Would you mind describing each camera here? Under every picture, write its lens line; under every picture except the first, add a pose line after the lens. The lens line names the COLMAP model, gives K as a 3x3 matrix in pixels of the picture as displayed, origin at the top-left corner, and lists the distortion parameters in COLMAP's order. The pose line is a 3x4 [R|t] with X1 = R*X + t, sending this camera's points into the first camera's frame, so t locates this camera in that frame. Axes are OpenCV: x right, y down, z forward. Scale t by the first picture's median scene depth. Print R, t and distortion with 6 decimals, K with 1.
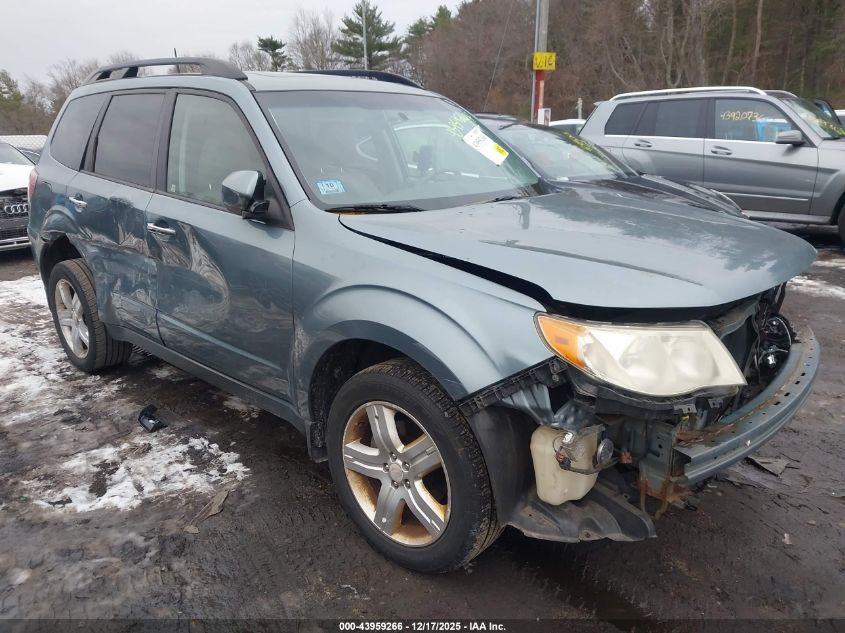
lens RADIAL K [[678.2, 0, 422.5], [0, 678.2, 316.5], [0, 0, 1]] dist [0.009336, -0.016911]
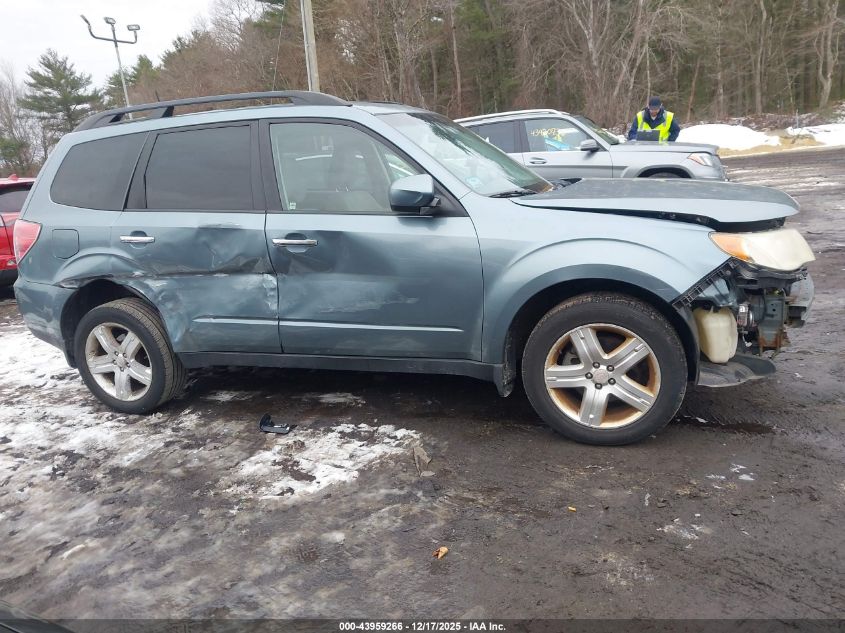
lens RADIAL K [[678.2, 0, 422.5], [0, 678.2, 316.5], [0, 0, 1]] dist [0.009336, -0.016911]
pose [[0.912472, -0.164275, 0.374711, -0.603115], [0.186351, 0.982210, -0.023185, 0.055281], [-0.364236, 0.090984, 0.926852, -0.098671]]
